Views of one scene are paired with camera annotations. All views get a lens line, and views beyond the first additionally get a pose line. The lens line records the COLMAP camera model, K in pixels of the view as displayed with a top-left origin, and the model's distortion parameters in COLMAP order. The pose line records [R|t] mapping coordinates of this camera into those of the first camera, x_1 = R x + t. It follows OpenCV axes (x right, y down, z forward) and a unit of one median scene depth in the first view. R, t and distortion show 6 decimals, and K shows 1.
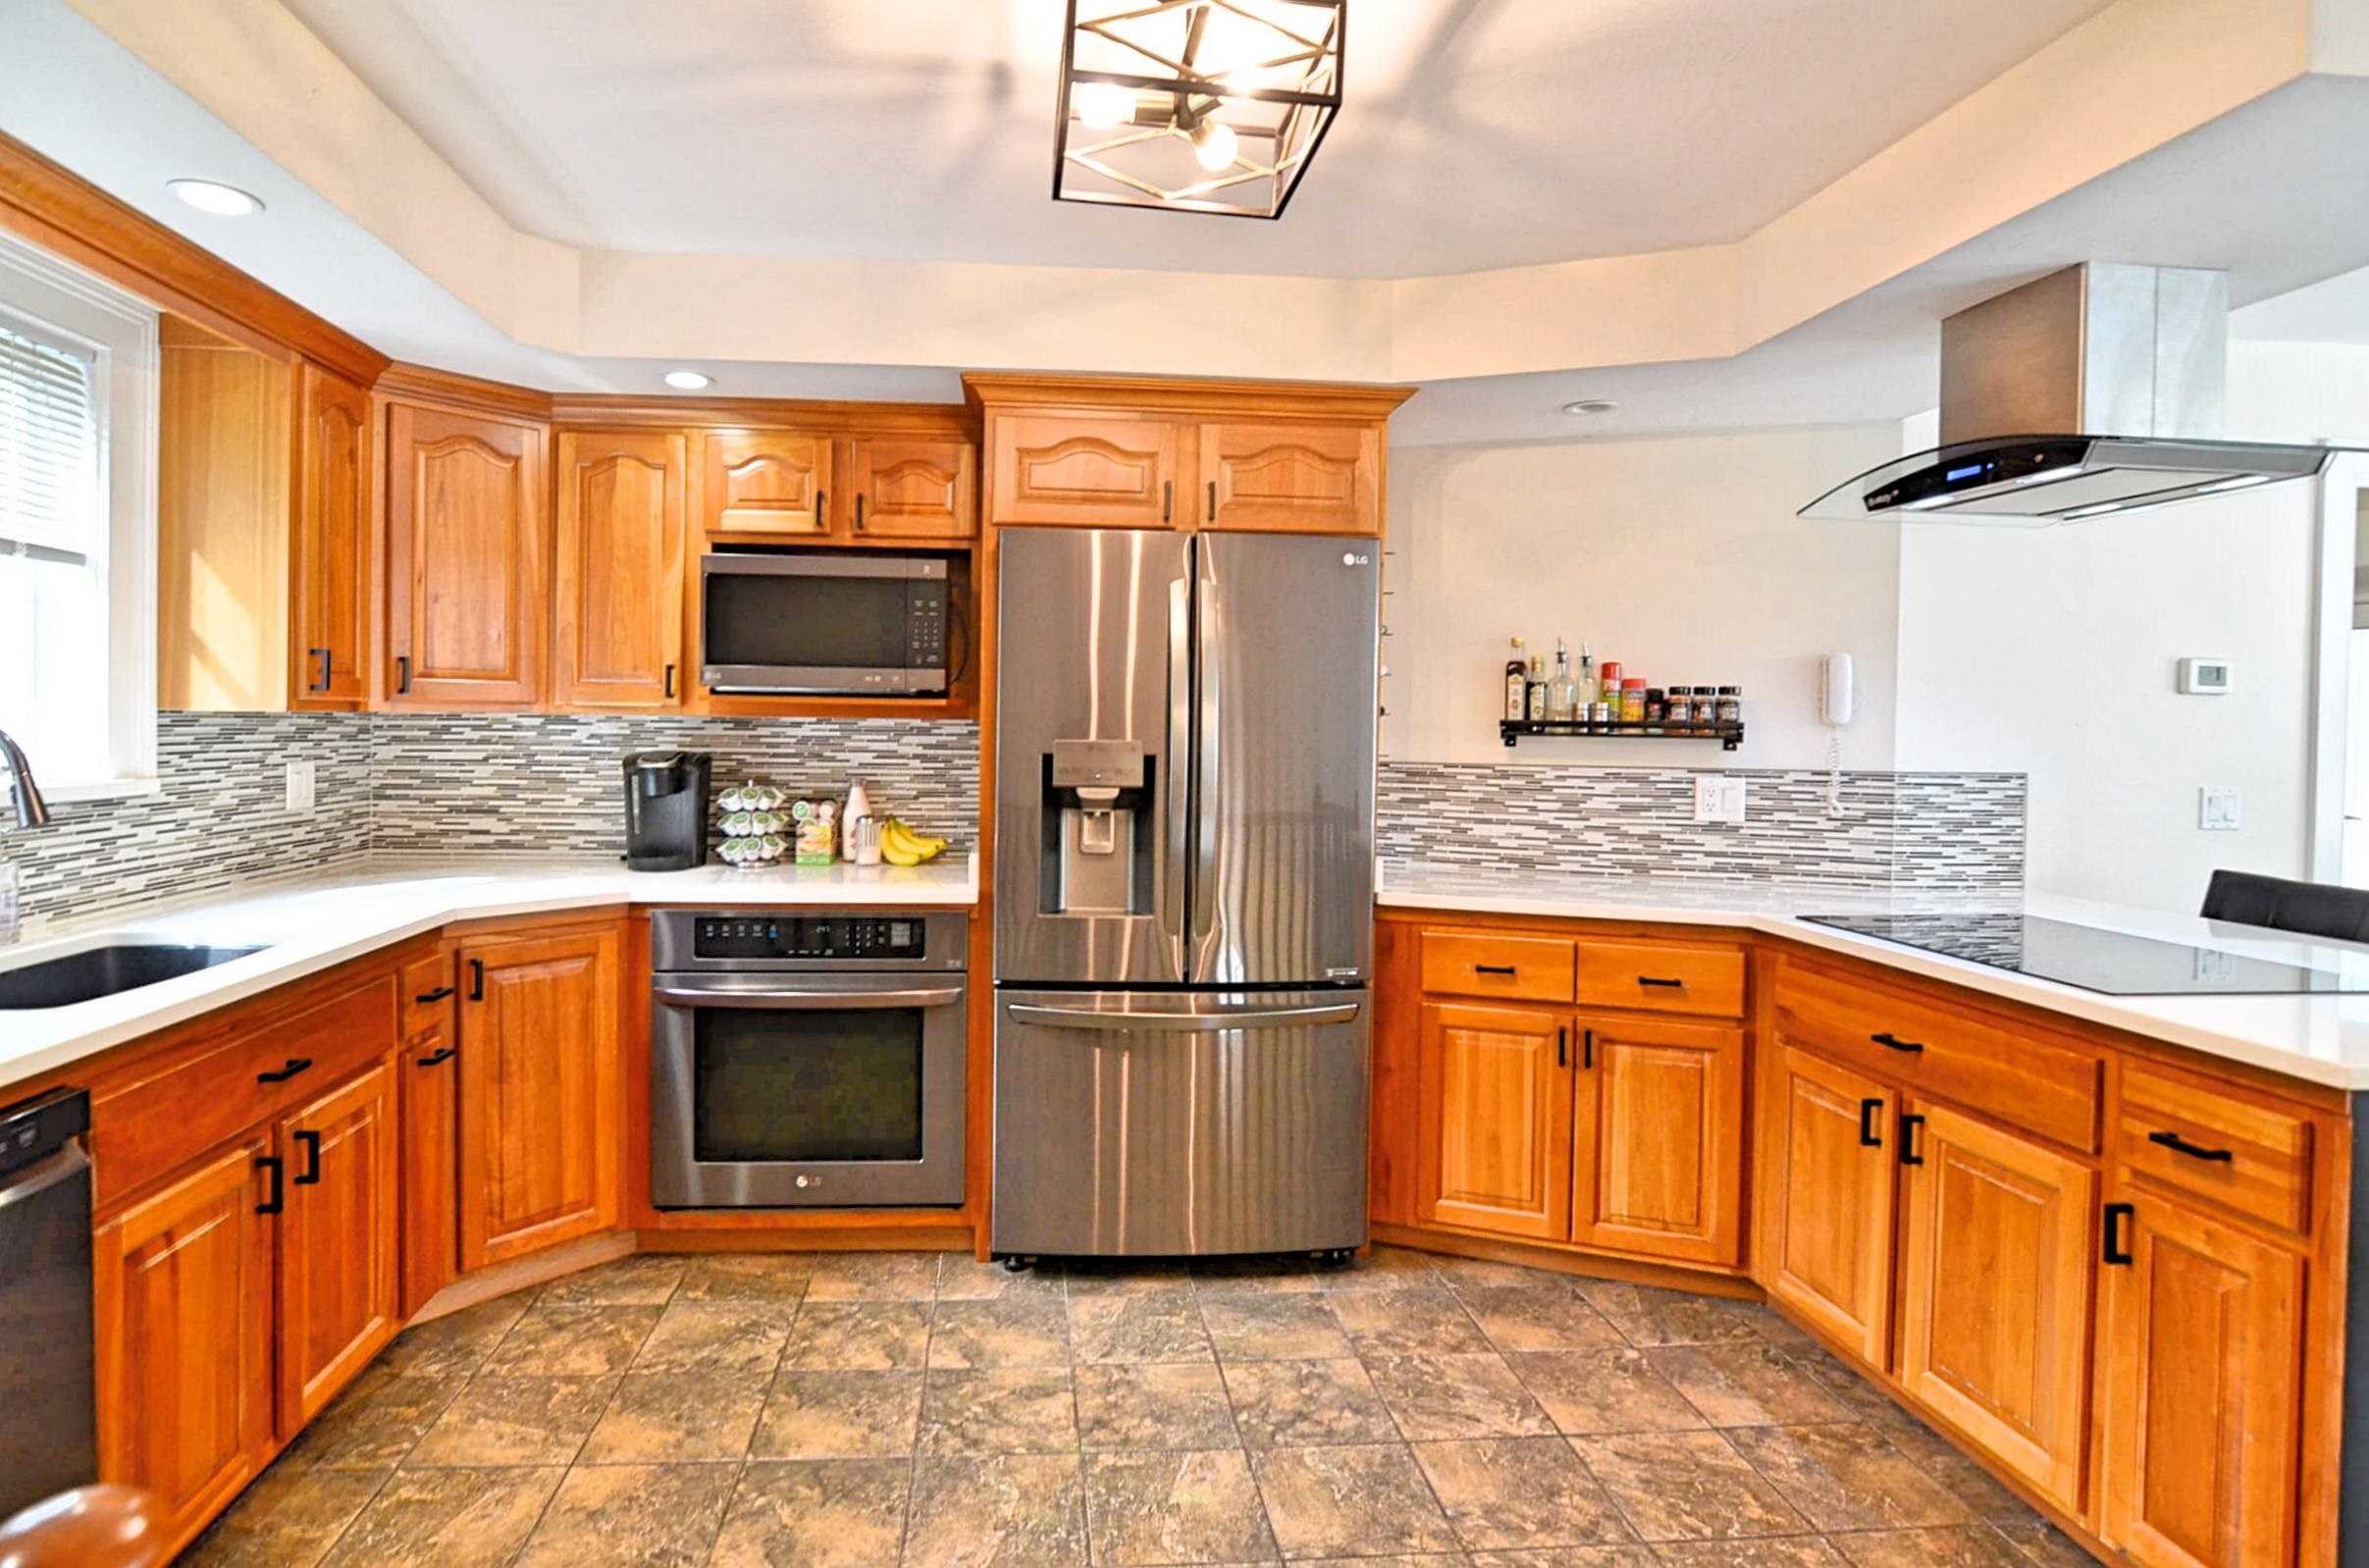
lens RADIAL K [[1213.1, 0, 1097.6], [0, 1213.1, 744.6], [0, 0, 1]] dist [-0.026349, 0.005135]
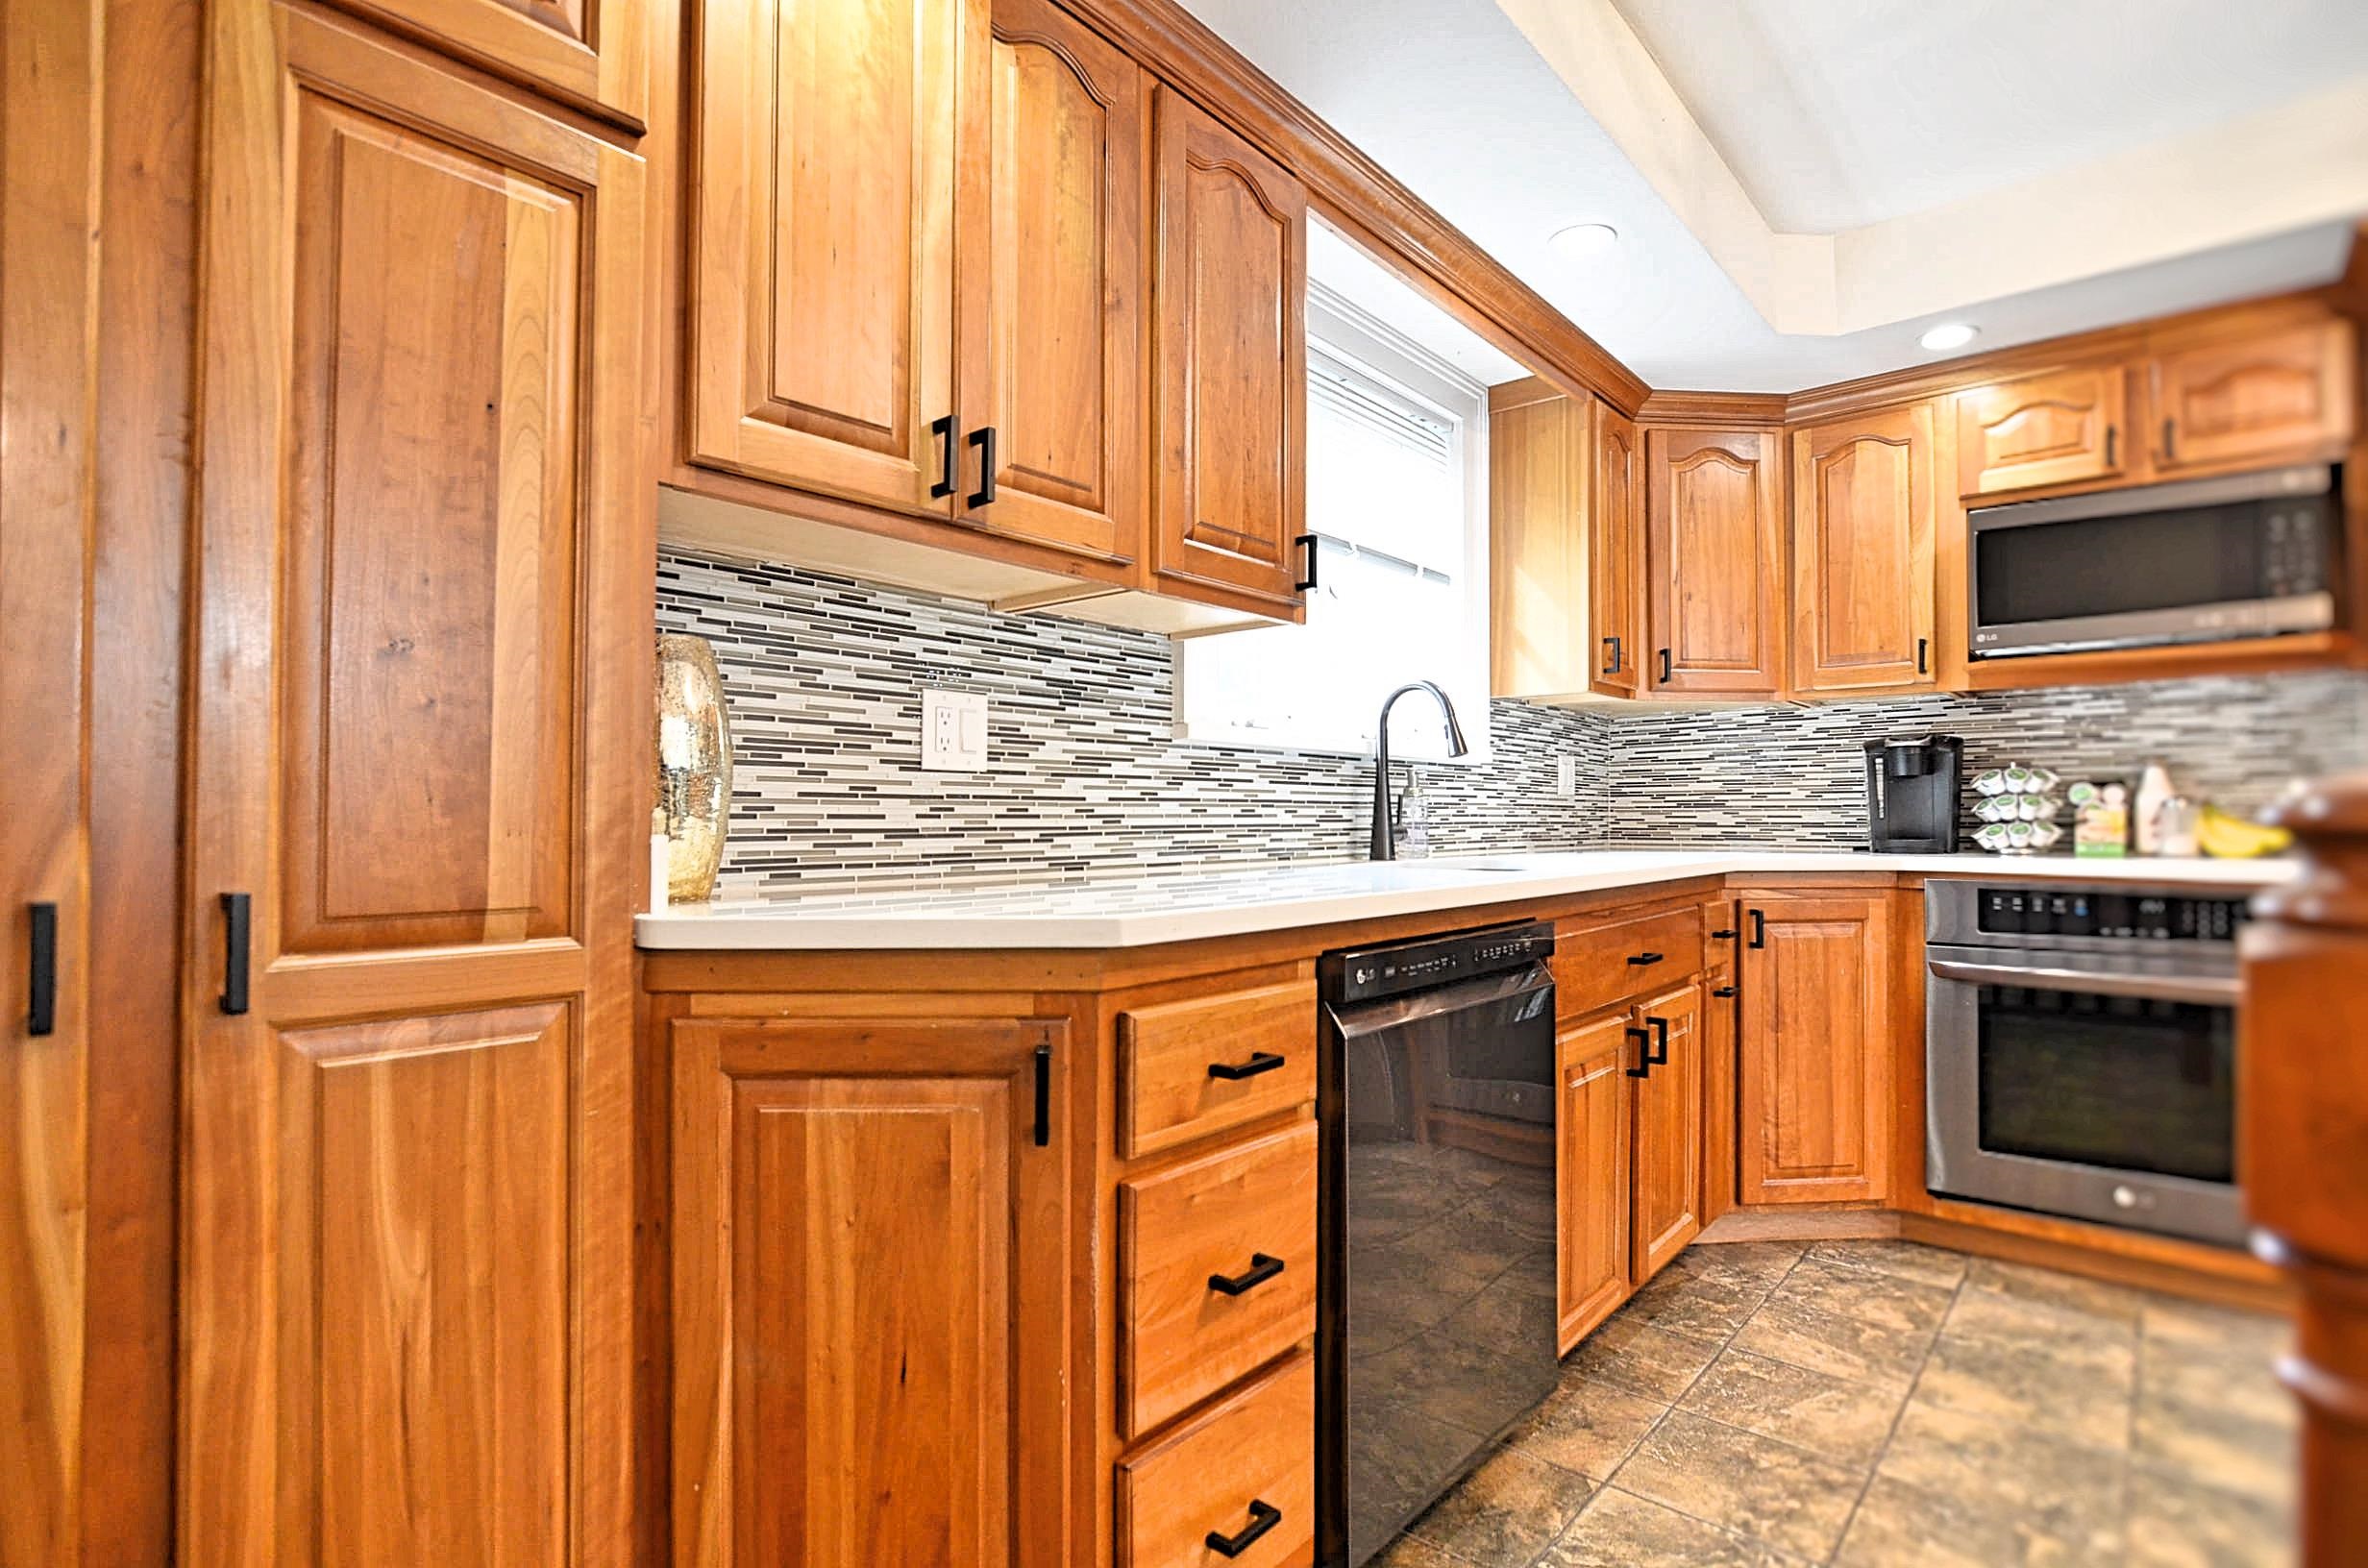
lens RADIAL K [[1141.1, 0, 1174.2], [0, 1141.1, 803.5], [0, 0, 1]] dist [-0.024592, 0.004260]
pose [[0.698852, -0.021938, -0.714930, -0.141043], [-0.004496, 0.999375, -0.035061, 0.110644], [0.715253, 0.027717, 0.698316, -0.067590]]
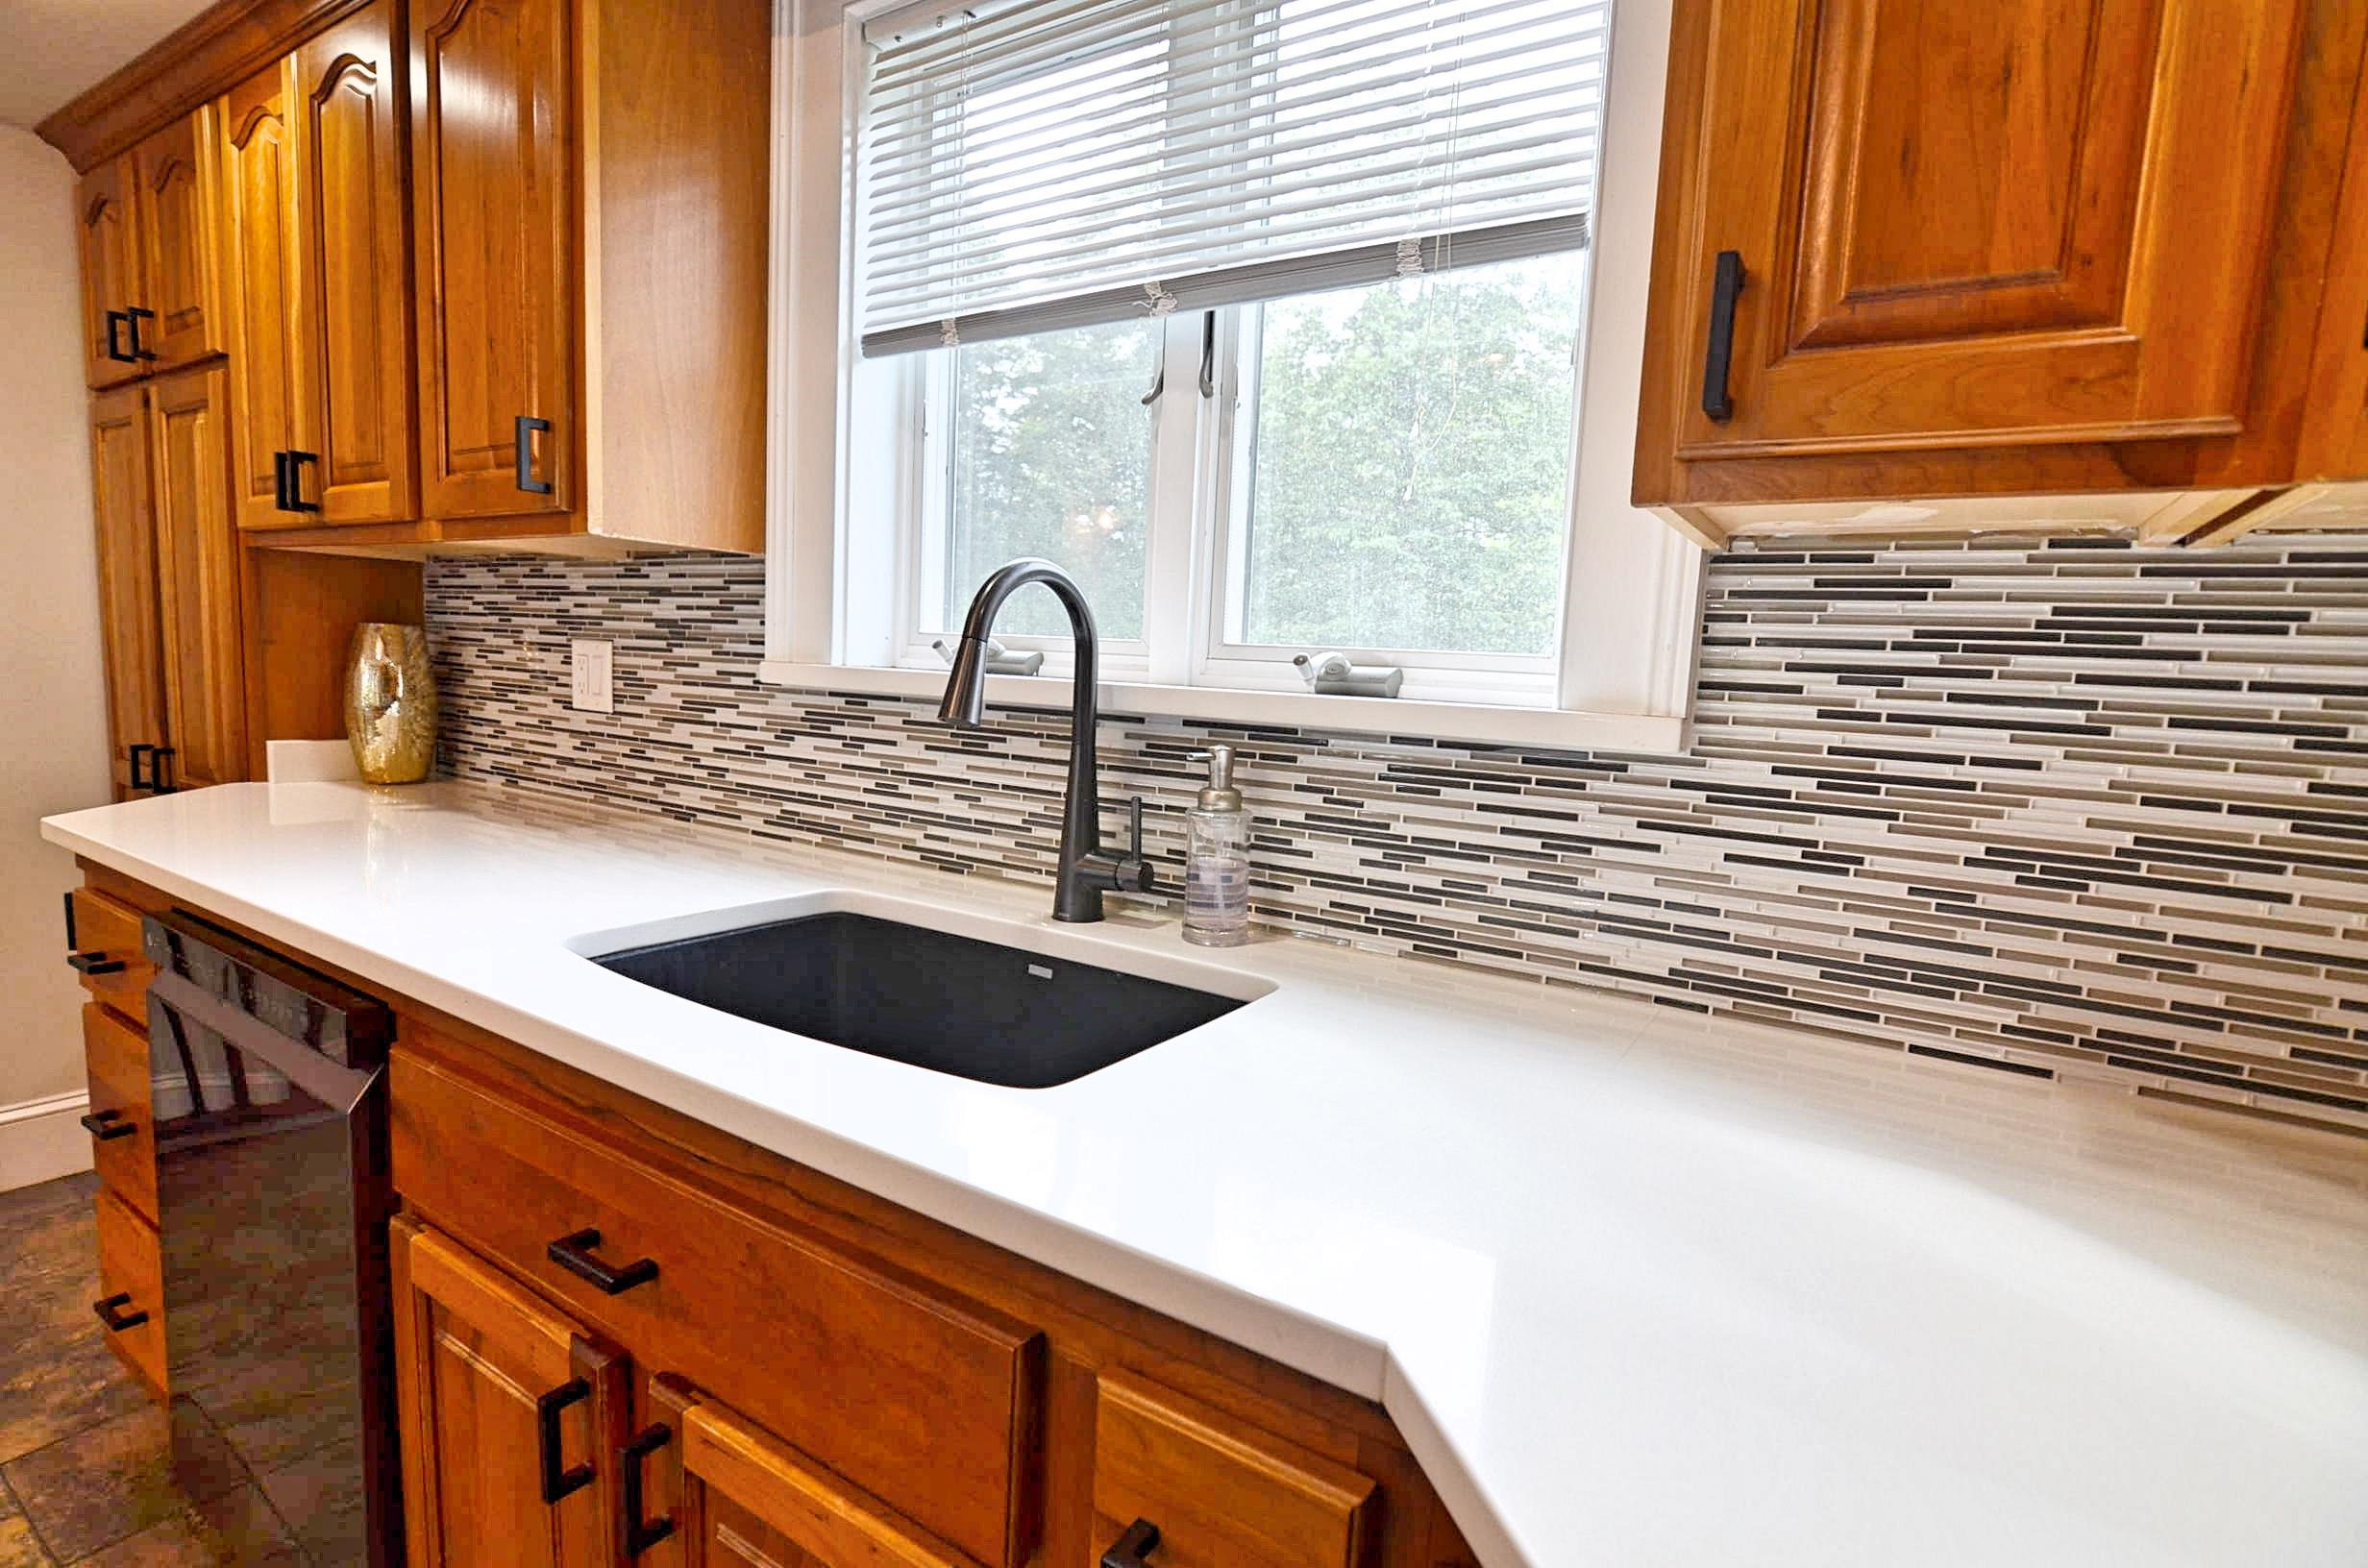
lens RADIAL K [[1141.1, 0, 1179.0], [0, 1141.1, 799.1], [0, 0, 1]] dist [-0.024592, 0.004260]
pose [[-0.602479, 0.049002, -0.796629, -0.323883], [-0.073555, 0.990457, 0.116553, 0.019645], [0.794738, 0.128816, -0.593125, 0.962233]]
